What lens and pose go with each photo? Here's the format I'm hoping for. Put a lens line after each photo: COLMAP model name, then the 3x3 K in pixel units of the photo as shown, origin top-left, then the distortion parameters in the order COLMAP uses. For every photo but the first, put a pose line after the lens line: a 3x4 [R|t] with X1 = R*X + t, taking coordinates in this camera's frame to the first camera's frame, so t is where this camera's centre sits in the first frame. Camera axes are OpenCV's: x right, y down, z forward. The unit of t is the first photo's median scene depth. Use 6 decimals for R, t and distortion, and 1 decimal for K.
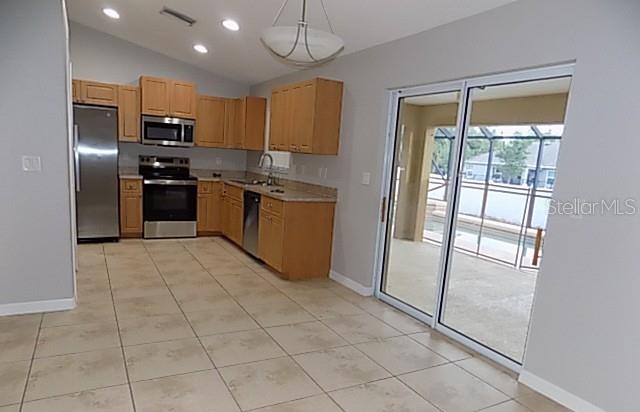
lens RADIAL K [[429.2, 0, 322.1], [0, 429.2, 234.4], [0, 0, 1]] dist [-0.068766, 0.066244]
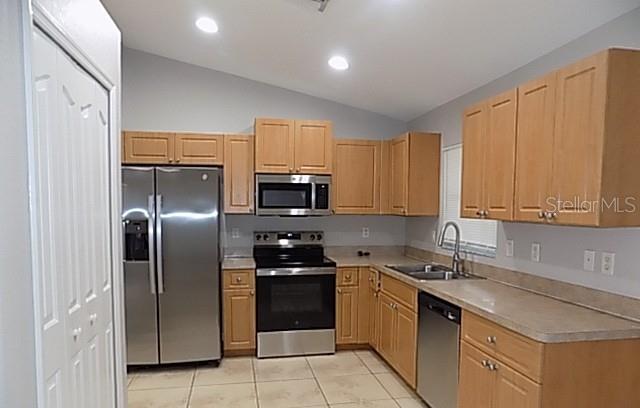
lens RADIAL K [[440.8, 0, 320.0], [0, 440.8, 204.0], [0, 0, 1]] dist [-0.002185, -0.000256]
pose [[0.951195, -0.063312, -0.302026, -0.108394], [0.002671, 0.980380, -0.197100, -0.088566], [0.308579, 0.186674, 0.932701, 0.355523]]
